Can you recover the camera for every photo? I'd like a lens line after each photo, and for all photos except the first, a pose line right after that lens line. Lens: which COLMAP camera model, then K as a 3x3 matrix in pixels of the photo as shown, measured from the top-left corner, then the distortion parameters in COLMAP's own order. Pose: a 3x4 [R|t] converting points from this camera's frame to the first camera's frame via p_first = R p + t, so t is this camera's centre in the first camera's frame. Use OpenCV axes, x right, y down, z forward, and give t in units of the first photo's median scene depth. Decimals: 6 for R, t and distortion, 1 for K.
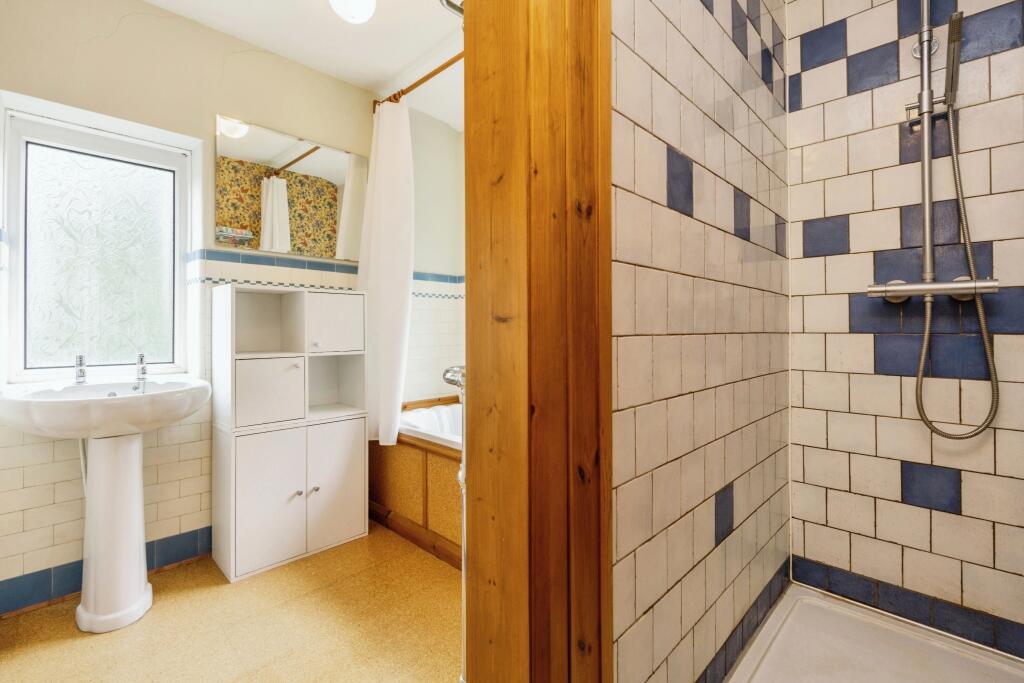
lens RADIAL K [[452.9, 0, 512.0], [0, 452.9, 341.5], [0, 0, 1]] dist [0.000065, -0.000482]
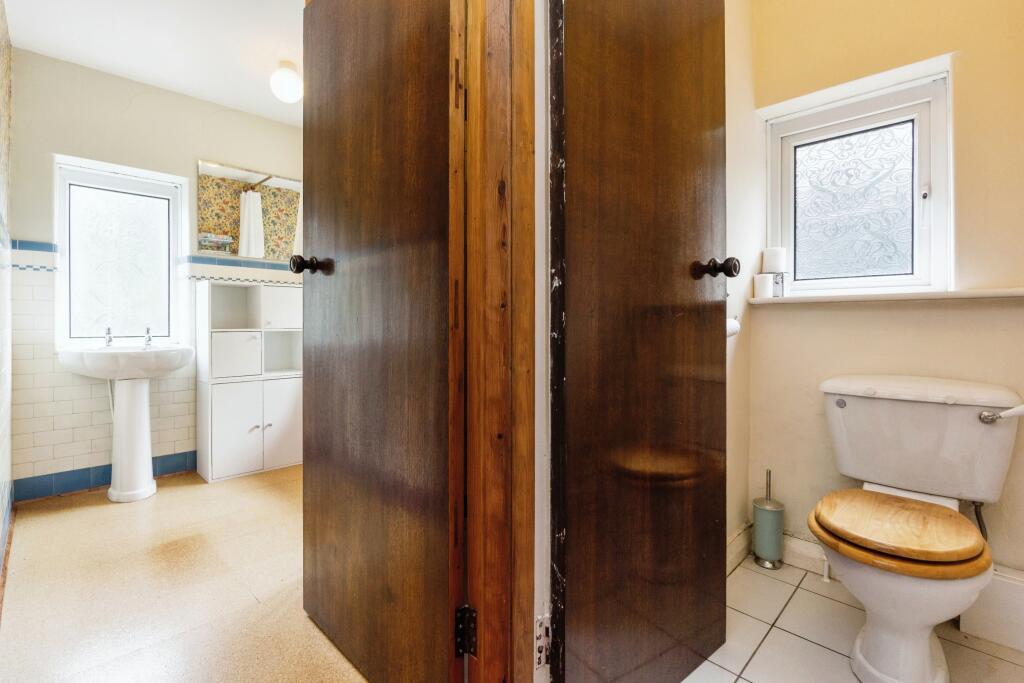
lens RADIAL K [[466.1, 0, 508.1], [0, 466.1, 339.0], [0, 0, 1]] dist [-0.001371, -0.000117]
pose [[0.999928, -0.002717, -0.011647, 0.317378], [0.002769, 0.999986, 0.004446, 0.050783], [0.011634, -0.004478, 0.999922, -0.428051]]
